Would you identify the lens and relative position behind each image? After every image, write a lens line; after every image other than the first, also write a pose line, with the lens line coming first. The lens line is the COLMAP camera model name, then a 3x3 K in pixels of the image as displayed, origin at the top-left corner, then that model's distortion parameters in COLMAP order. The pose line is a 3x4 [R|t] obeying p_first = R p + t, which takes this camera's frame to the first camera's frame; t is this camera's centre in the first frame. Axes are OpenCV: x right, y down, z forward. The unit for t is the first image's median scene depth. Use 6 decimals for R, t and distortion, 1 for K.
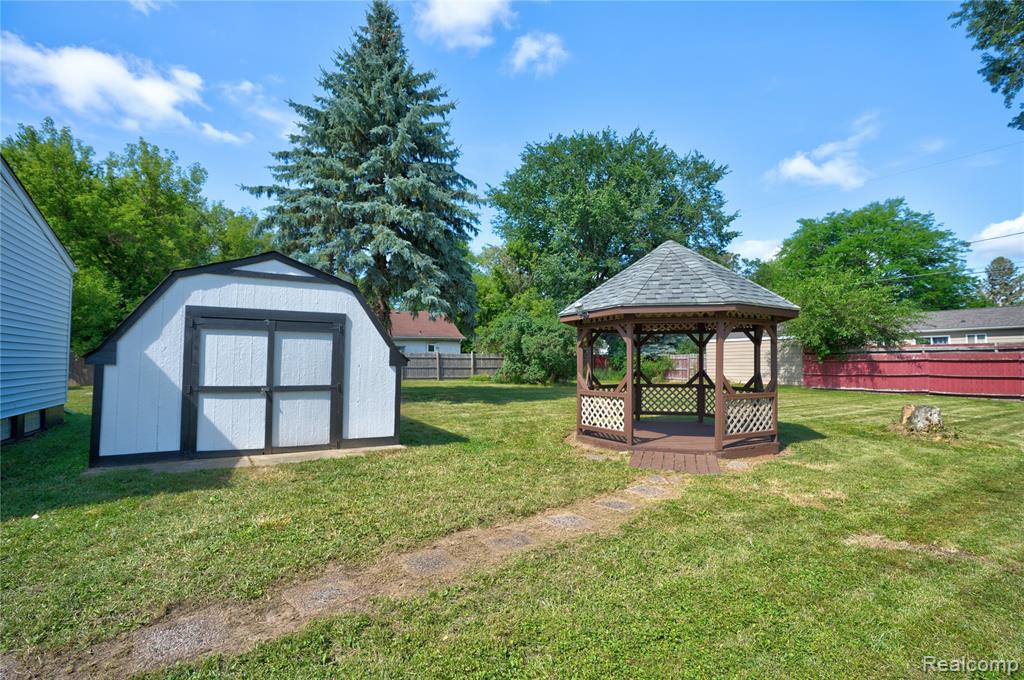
lens RADIAL K [[474.8, 0, 511.9], [0, 474.8, 335.0], [0, 0, 1]] dist [-0.063215, 0.025345]
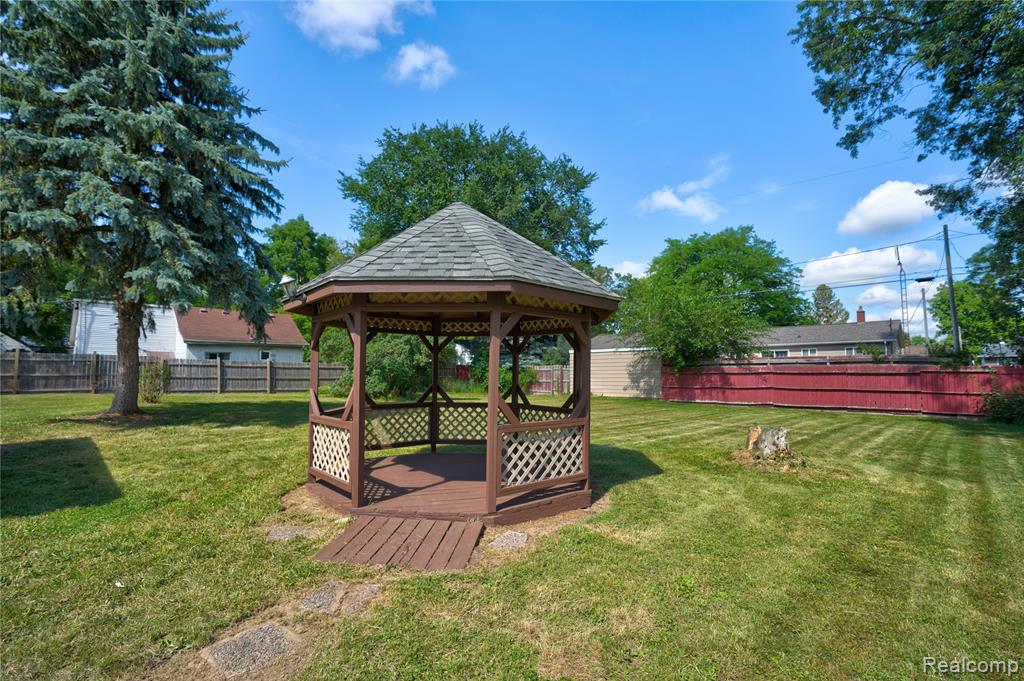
lens RADIAL K [[474.8, 0, 511.9], [0, 474.8, 335.5], [0, 0, 1]] dist [-0.063215, 0.025345]
pose [[0.973239, 0.021543, 0.228782, 0.112020], [-0.016526, 0.999580, -0.023824, 0.007143], [-0.229199, 0.019405, 0.973186, 0.128964]]
